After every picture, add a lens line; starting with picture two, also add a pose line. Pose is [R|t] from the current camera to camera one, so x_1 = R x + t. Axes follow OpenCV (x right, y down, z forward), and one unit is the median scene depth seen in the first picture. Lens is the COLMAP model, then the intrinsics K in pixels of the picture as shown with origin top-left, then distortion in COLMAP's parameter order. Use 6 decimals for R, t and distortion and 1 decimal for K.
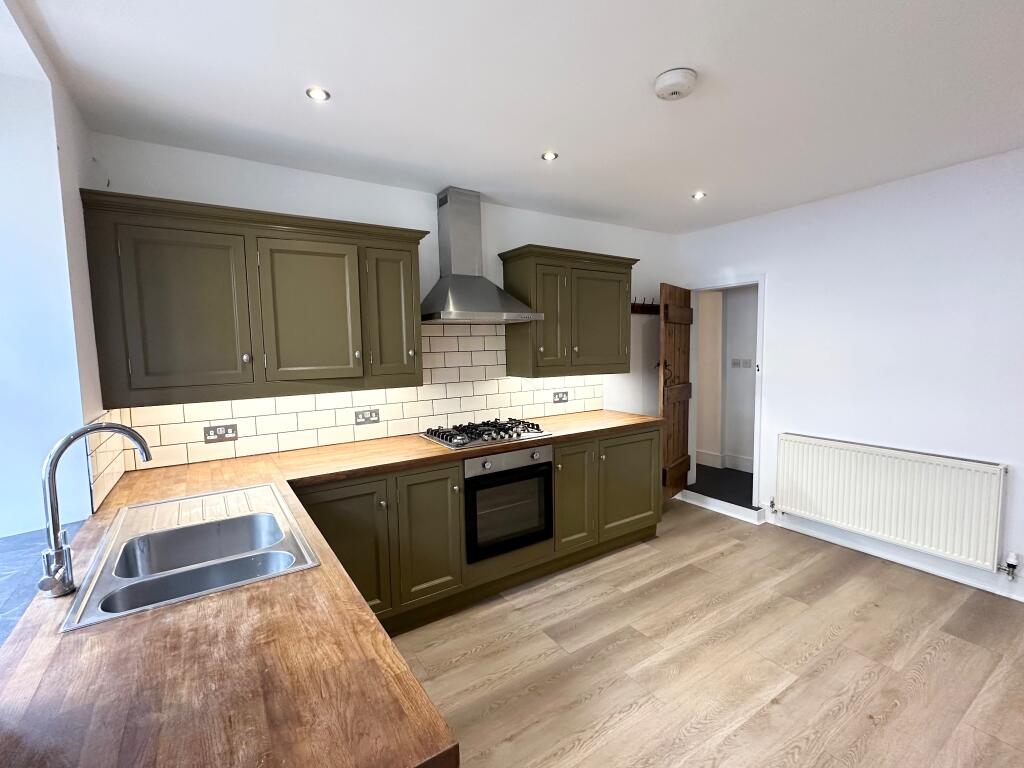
lens RADIAL K [[460.9, 0, 512.8], [0, 460.9, 383.2], [0, 0, 1]] dist [-0.000041, -0.000939]
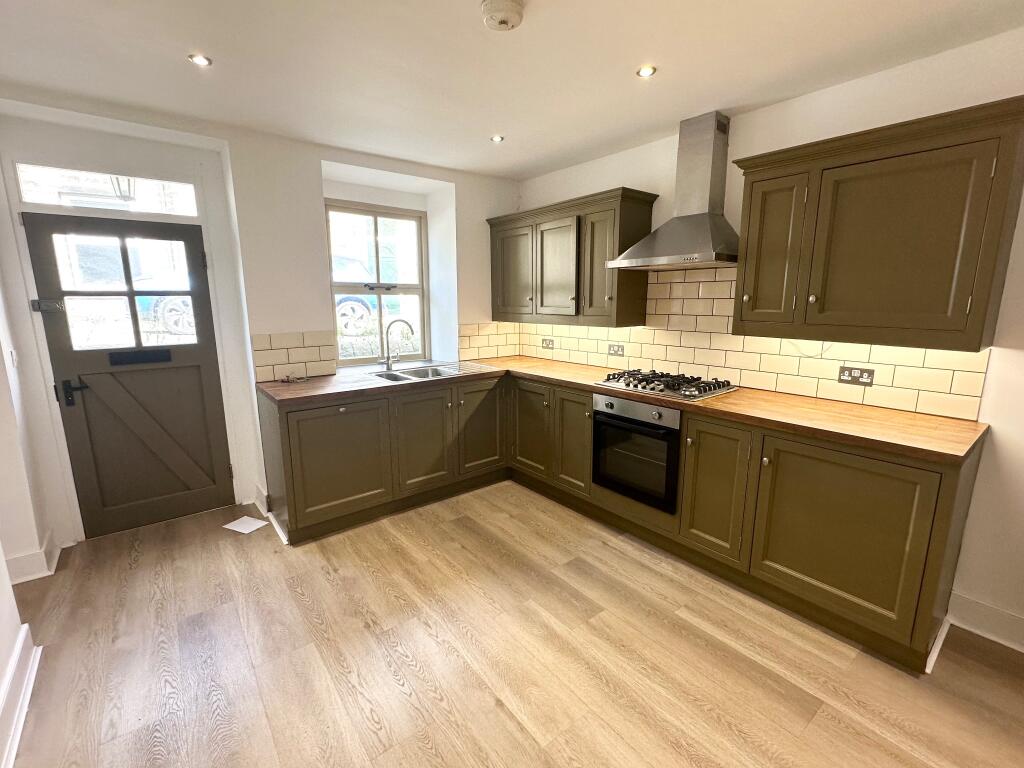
lens RADIAL K [[460.9, 0, 512.4], [0, 460.9, 383.0], [0, 0, 1]] dist [-0.000041, -0.000939]
pose [[0.080566, 0.206332, -0.975160, 0.953195], [-0.071803, 0.977000, 0.200789, -0.074157], [0.994160, 0.053843, 0.093529, 0.655161]]
